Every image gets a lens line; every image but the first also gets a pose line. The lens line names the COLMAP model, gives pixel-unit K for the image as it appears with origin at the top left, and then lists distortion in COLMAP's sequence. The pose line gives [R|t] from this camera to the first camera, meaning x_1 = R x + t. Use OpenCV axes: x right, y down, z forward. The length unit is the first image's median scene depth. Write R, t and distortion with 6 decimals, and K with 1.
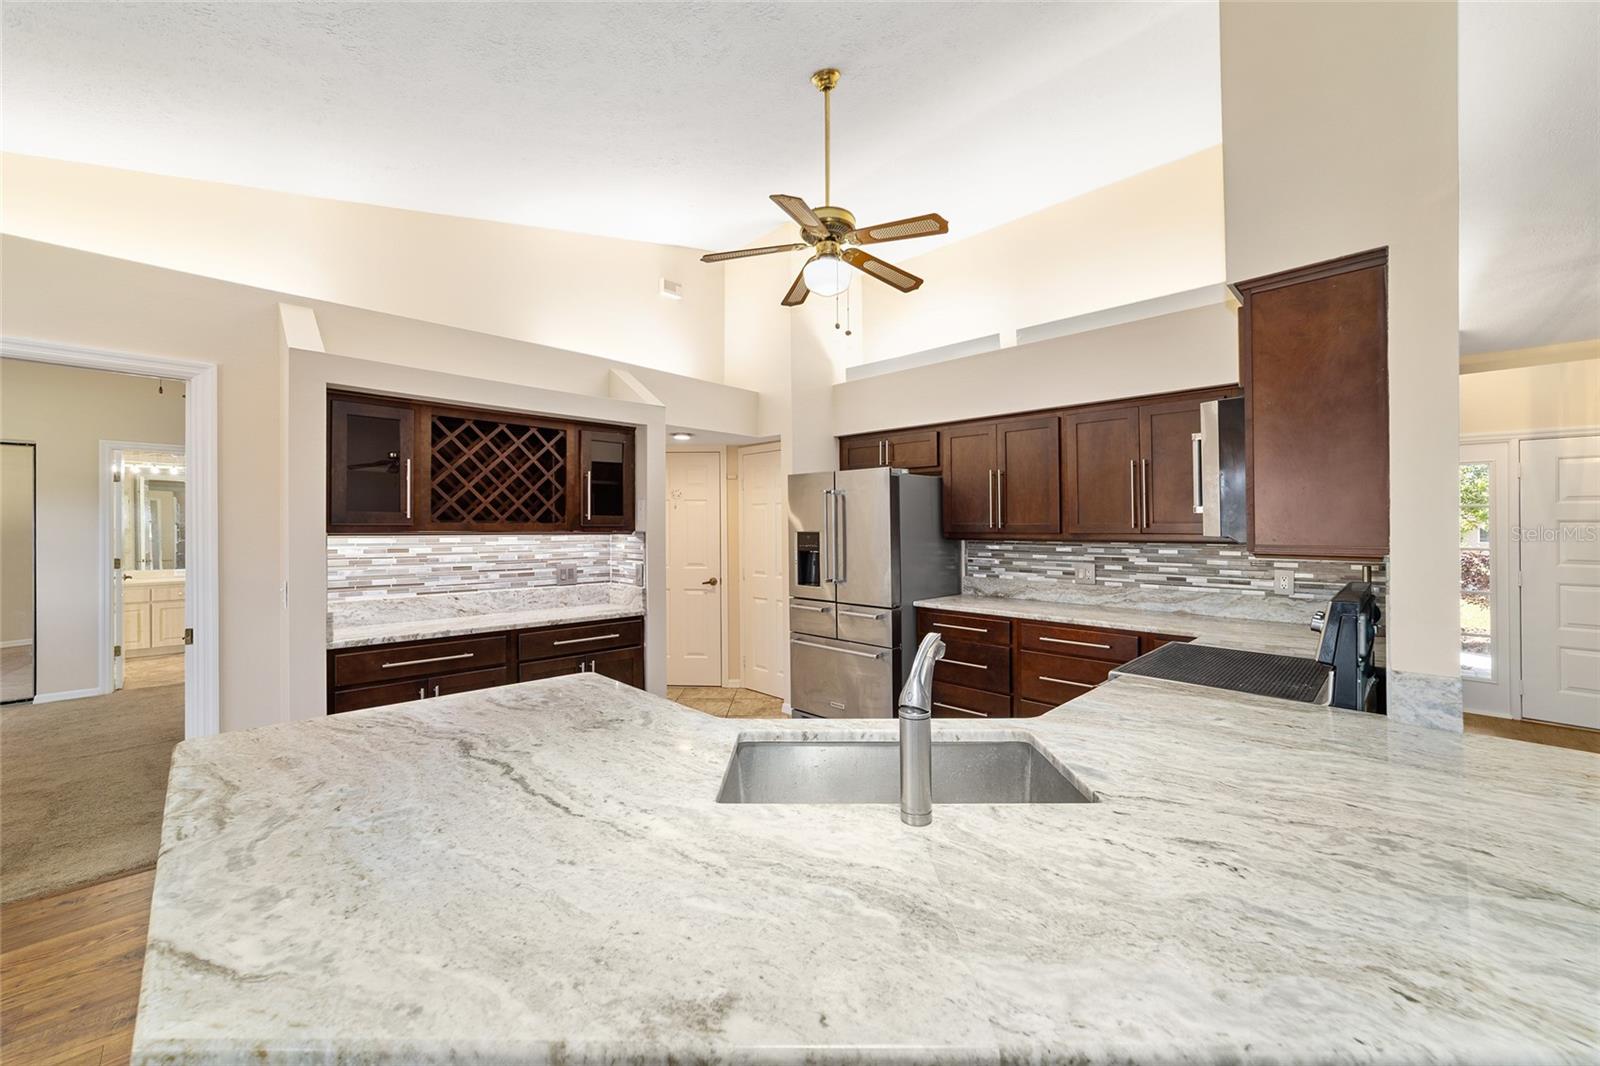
lens RADIAL K [[618.9, 0, 798.9], [0, 618.9, 521.1], [0, 0, 1]] dist [-0.013580, 0.007091]
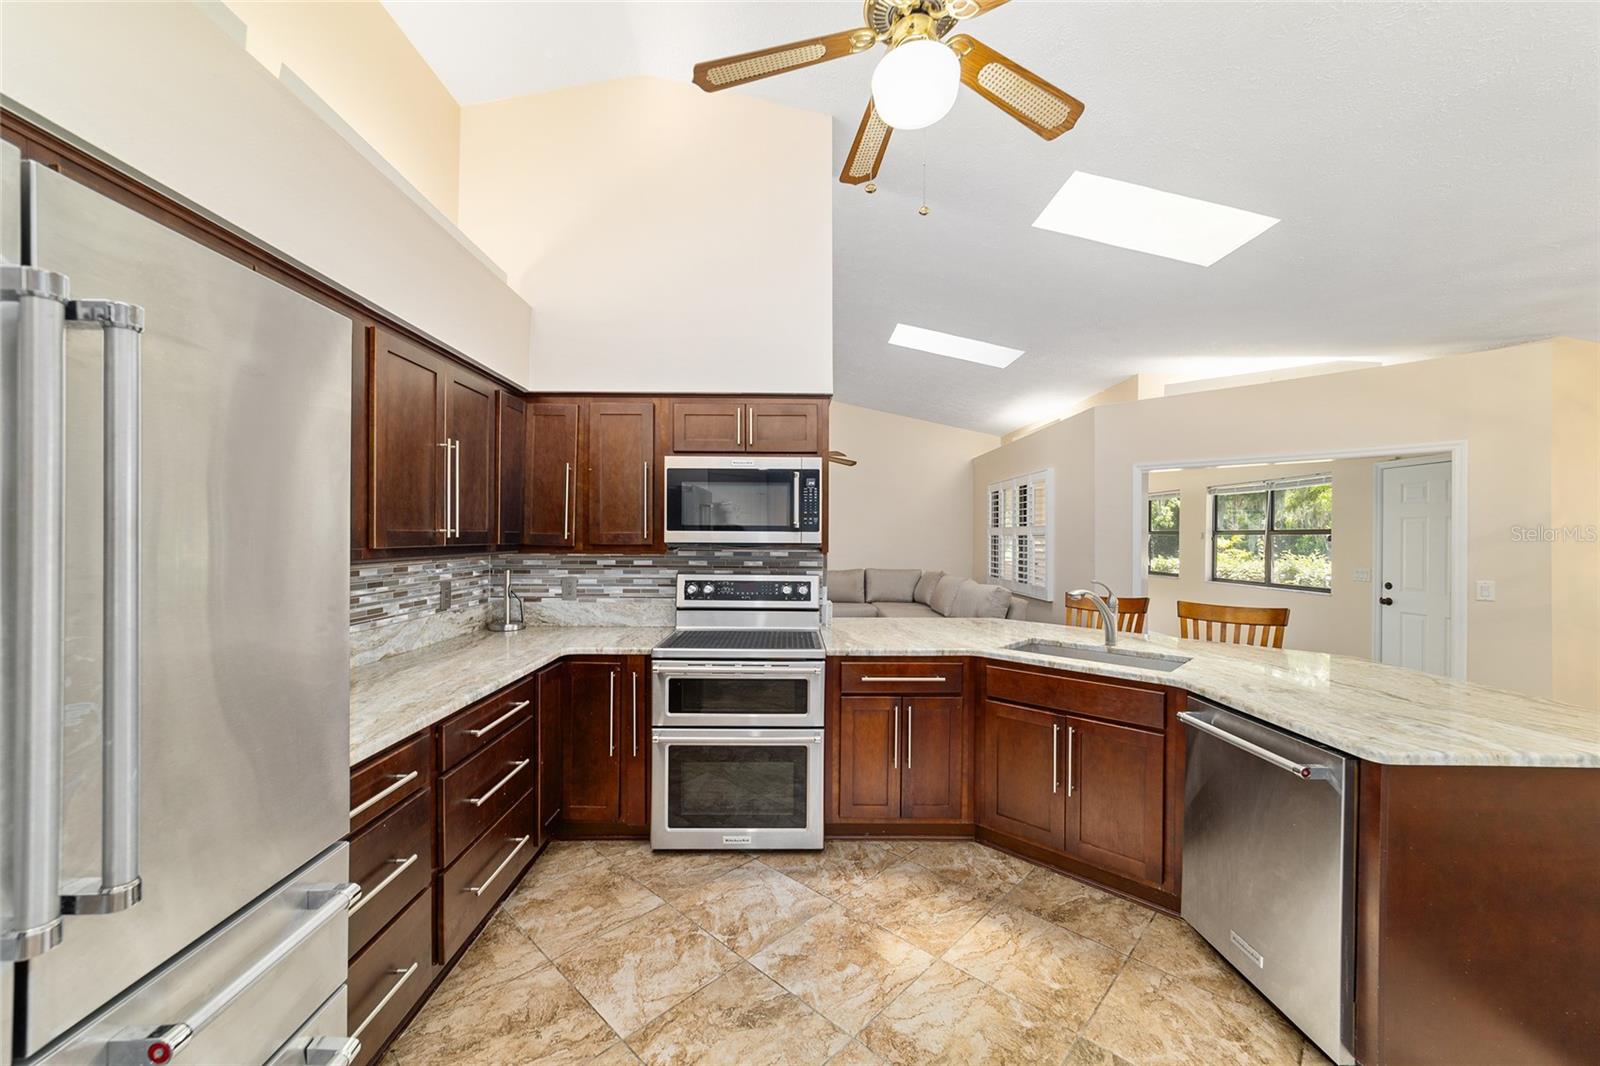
lens RADIAL K [[618.9, 0, 812.0], [0, 618.9, 532.9], [0, 0, 1]] dist [-0.013580, 0.007091]
pose [[-0.738673, -0.001167, 0.674063, -0.208348], [-0.012789, 0.999843, -0.012284, 0.009765], [-0.673943, -0.017694, -0.738571, 1.213824]]
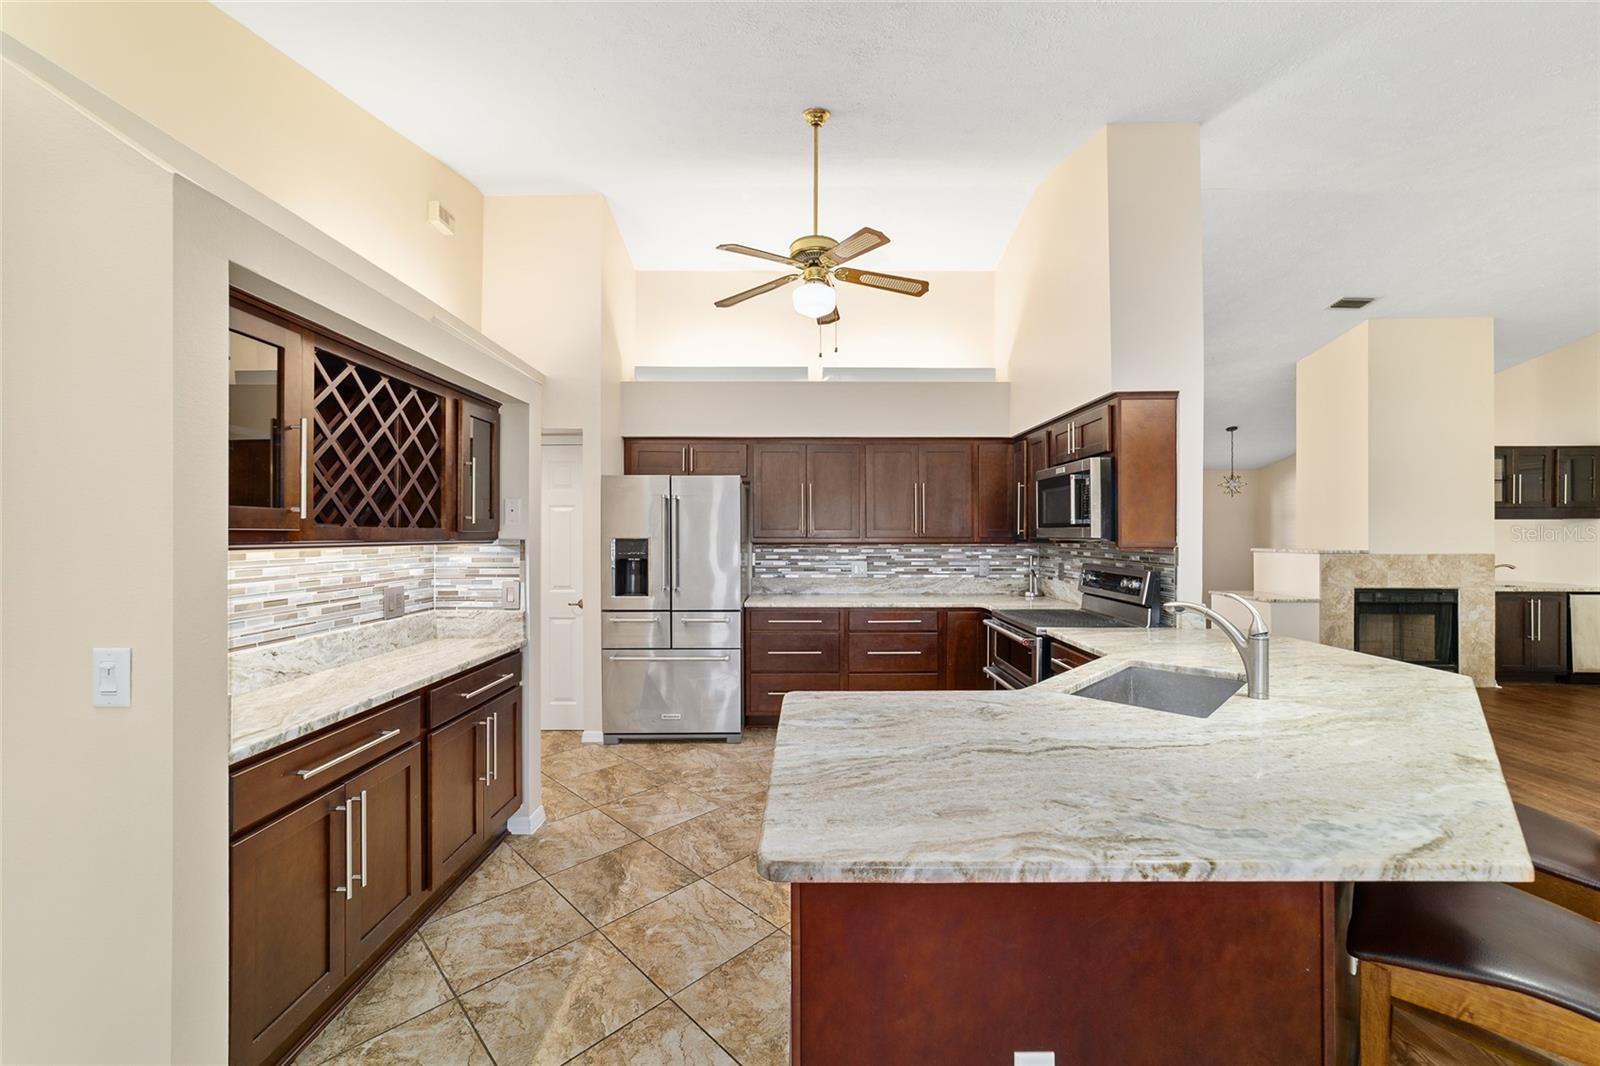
lens RADIAL K [[618.9, 0, 798.4], [0, 618.9, 532.6], [0, 0, 1]] dist [-0.013580, 0.007091]
pose [[0.700163, -0.001183, 0.713982, -0.614221], [-0.005197, 0.999964, 0.006752, 0.001405], [-0.713964, -0.008438, 0.700132, 0.217749]]
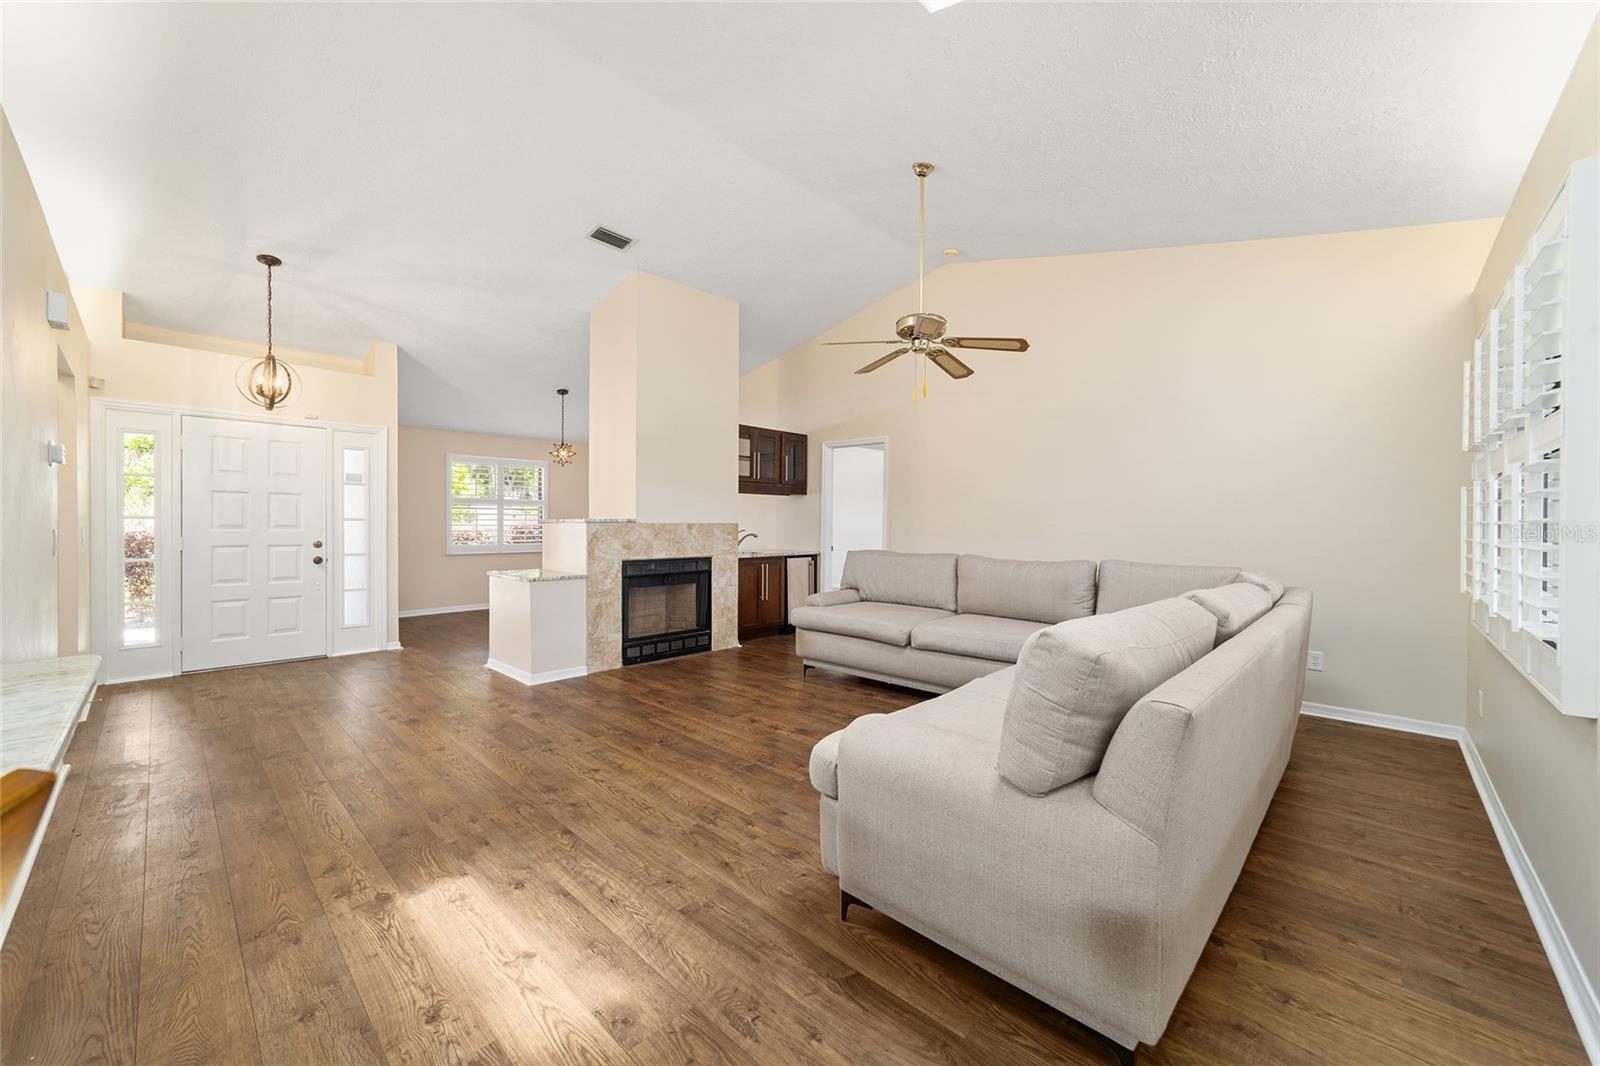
lens RADIAL K [[618.9, 0, 793.9], [0, 618.9, 518.9], [0, 0, 1]] dist [-0.013580, 0.007091]
pose [[-0.029586, 0.005565, 0.999547, 0.092034], [-0.013907, 0.999885, -0.005979, 0.056387], [-0.999465, -0.014078, -0.029505, -0.069369]]
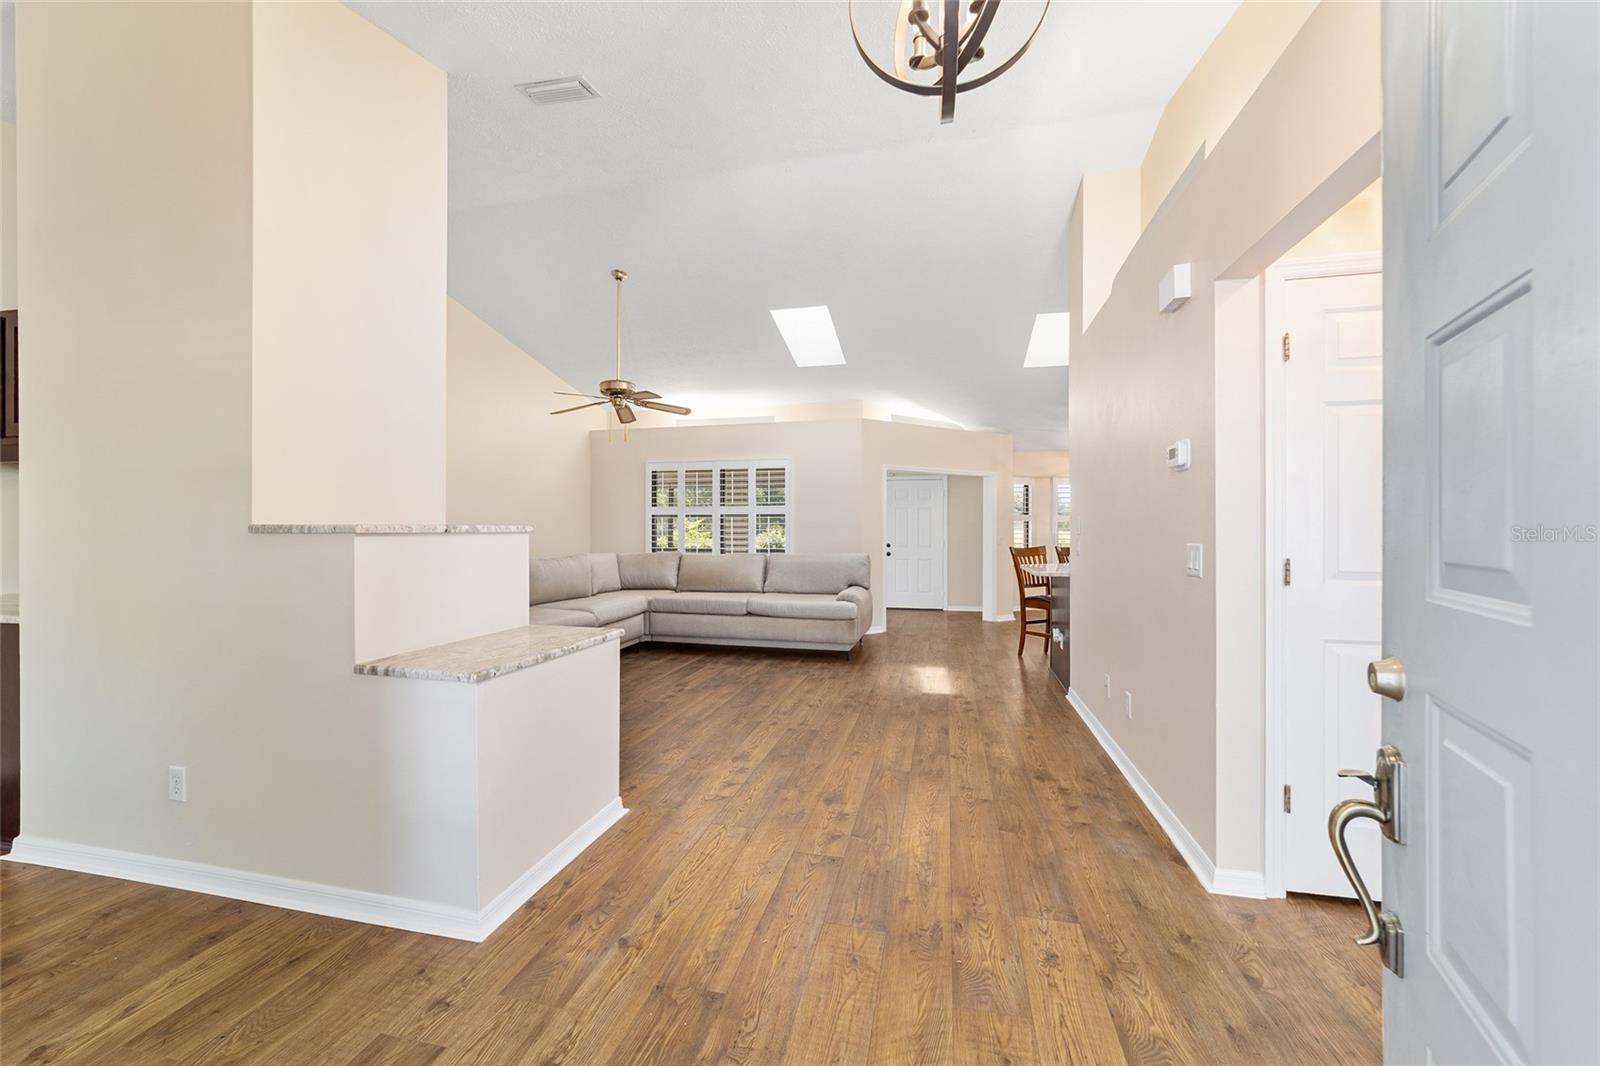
lens RADIAL K [[618.9, 0, 796.2], [0, 618.9, 530.8], [0, 0, 1]] dist [-0.013580, 0.007091]
pose [[-0.847181, -0.001510, -0.531302, 1.694946], [0.004710, 0.999935, -0.010352, 0.069088], [0.531283, -0.011273, -0.847119, 1.254921]]
